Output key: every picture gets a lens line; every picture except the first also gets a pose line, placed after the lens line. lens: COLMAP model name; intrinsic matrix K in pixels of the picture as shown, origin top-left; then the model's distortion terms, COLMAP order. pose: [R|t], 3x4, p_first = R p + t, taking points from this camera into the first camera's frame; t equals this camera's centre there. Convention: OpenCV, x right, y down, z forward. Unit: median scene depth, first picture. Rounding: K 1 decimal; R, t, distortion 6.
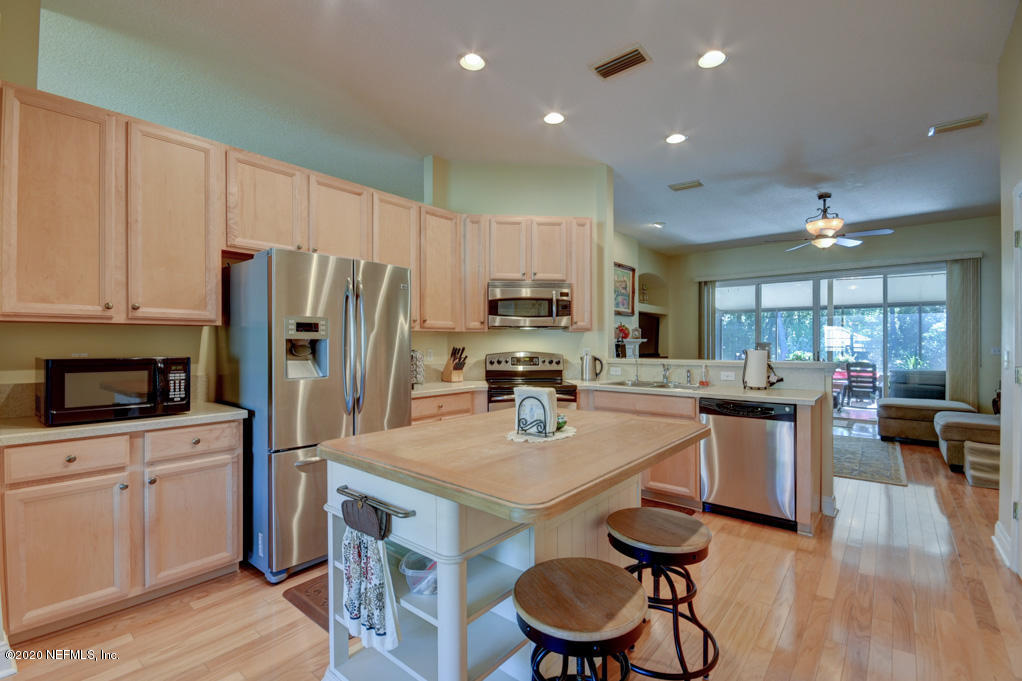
lens RADIAL K [[453.3, 0, 506.1], [0, 453.3, 345.6], [0, 0, 1]] dist [-0.008364, -0.005325]
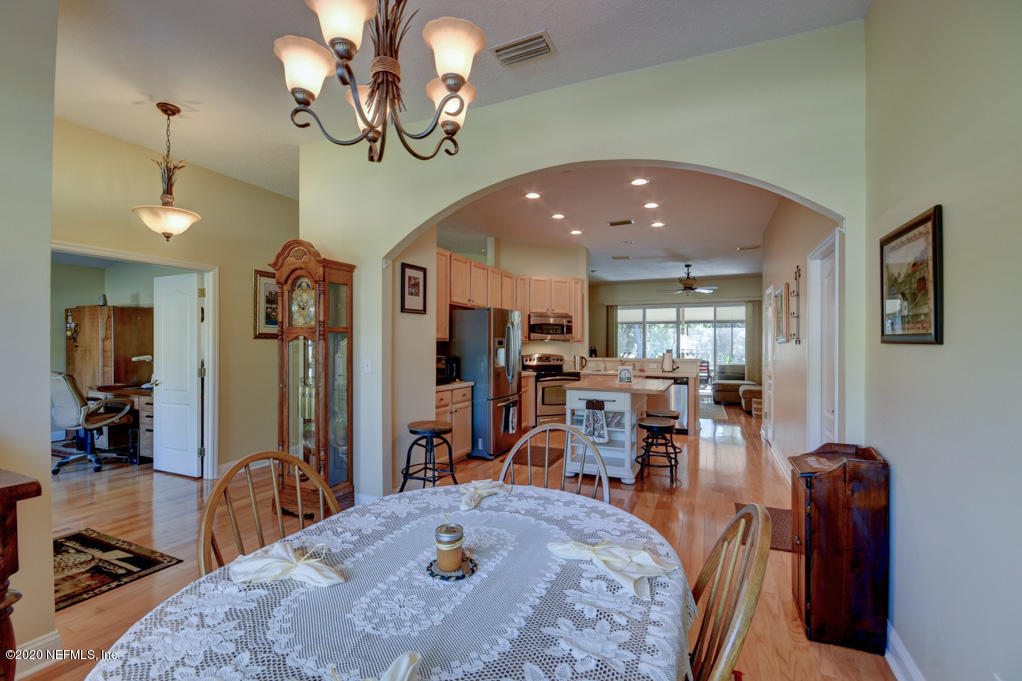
lens RADIAL K [[453.3, 0, 513.6], [0, 453.3, 341.1], [0, 0, 1]] dist [-0.008364, -0.005325]
pose [[0.957324, 0.007401, 0.288923, -0.572720], [-0.003959, 0.999914, -0.012495, -0.012798], [-0.288991, 0.010818, 0.957271, -0.623565]]
